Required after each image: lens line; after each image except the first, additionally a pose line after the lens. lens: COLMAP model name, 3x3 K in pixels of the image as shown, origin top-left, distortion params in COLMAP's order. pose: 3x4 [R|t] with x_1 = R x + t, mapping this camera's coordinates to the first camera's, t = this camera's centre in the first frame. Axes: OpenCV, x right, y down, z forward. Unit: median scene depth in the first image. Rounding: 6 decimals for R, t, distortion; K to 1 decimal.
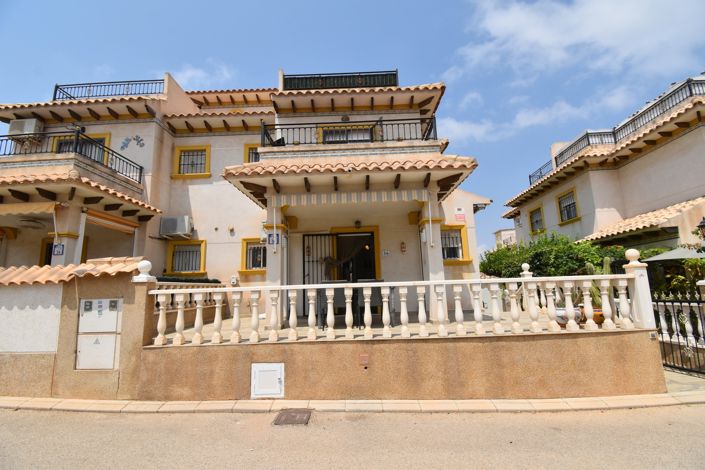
lens RADIAL K [[309.2, 0, 354.4], [0, 309.2, 237.3], [0, 0, 1]] dist [0.001392, -0.021079]
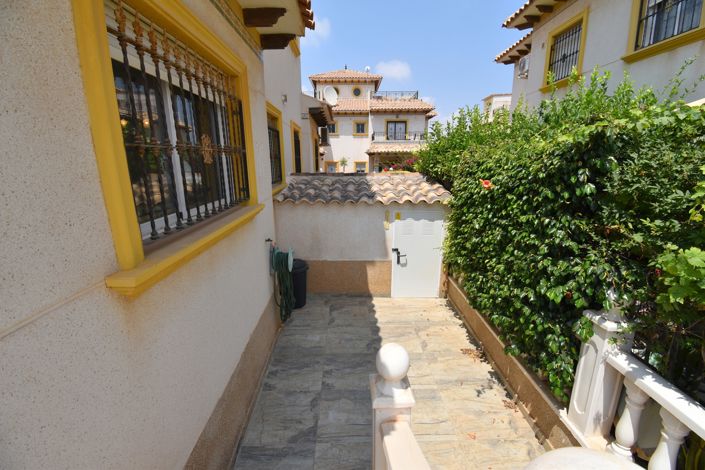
lens RADIAL K [[309.2, 0, 354.4], [0, 309.2, 237.3], [0, 0, 1]] dist [0.001392, -0.021079]
pose [[0.998574, 0.007197, 0.052900, 0.214400], [-0.027260, 0.920696, 0.389328, 0.021751], [-0.045903, -0.390214, 0.919579, 0.410301]]
